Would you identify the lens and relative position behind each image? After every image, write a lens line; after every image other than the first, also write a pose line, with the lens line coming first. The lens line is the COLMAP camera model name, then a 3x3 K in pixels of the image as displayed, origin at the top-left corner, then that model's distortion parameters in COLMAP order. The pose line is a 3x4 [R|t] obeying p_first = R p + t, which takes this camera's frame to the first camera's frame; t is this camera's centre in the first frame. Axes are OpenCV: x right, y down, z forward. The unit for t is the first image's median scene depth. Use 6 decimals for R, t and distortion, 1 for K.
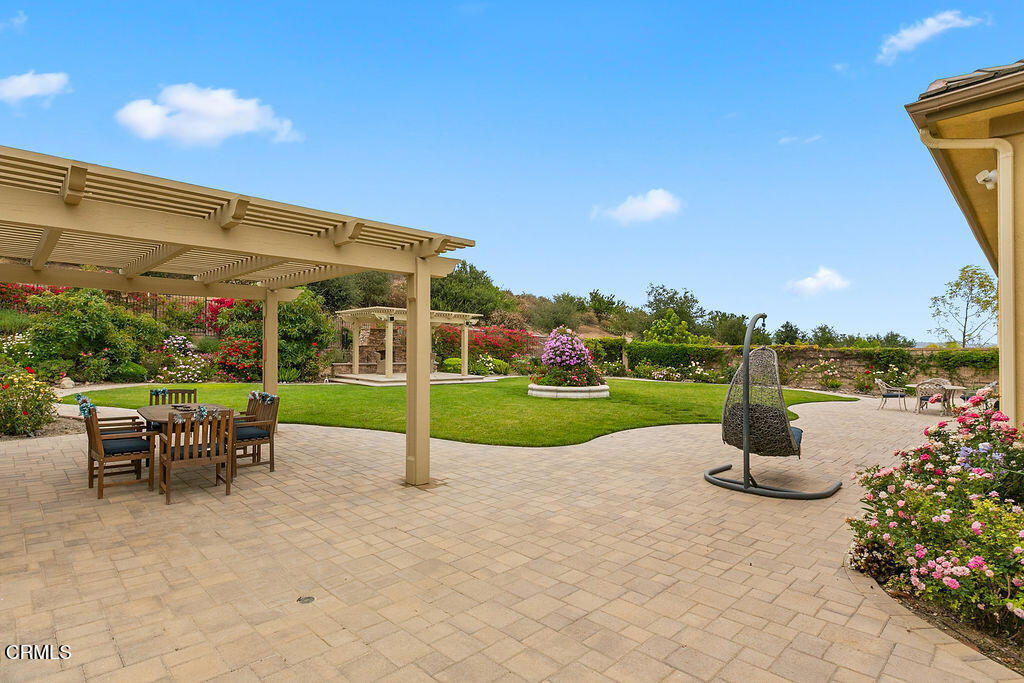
lens RADIAL K [[514.3, 0, 512.0], [0, 514.3, 341.5], [0, 0, 1]] dist [0.000765, -0.000015]
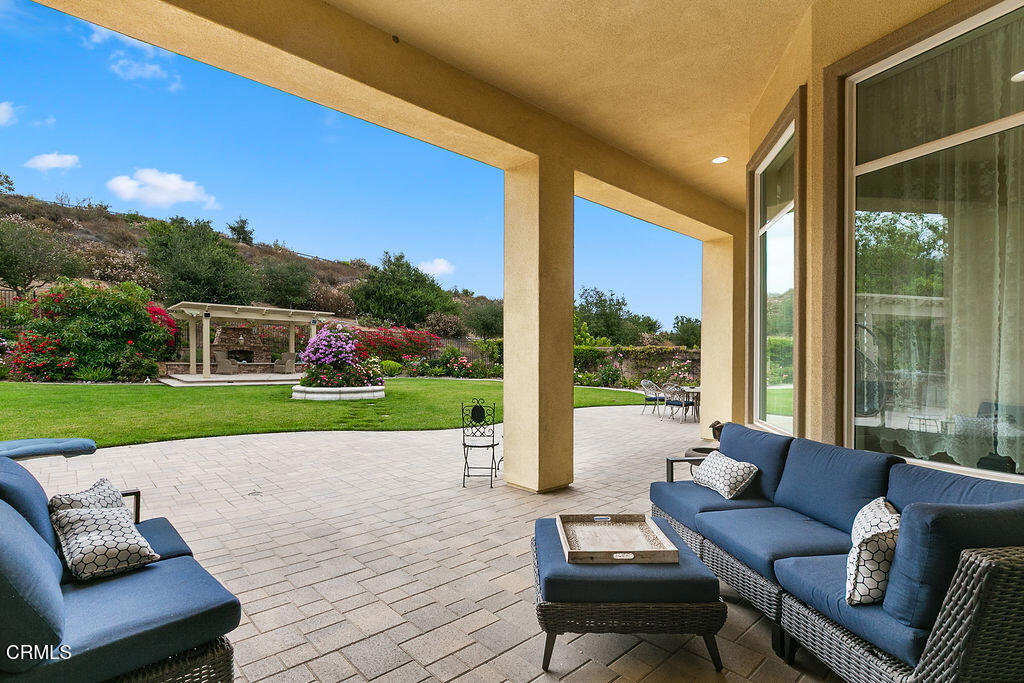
lens RADIAL K [[501.3, 0, 512.0], [0, 501.3, 361.2], [0, 0, 1]] dist [0.000252, -0.000015]
pose [[0.999902, 0.004661, -0.013217, 0.404042], [-0.004313, 0.999647, 0.026232, 0.016218], [0.013335, -0.026173, 0.999568, 0.112488]]
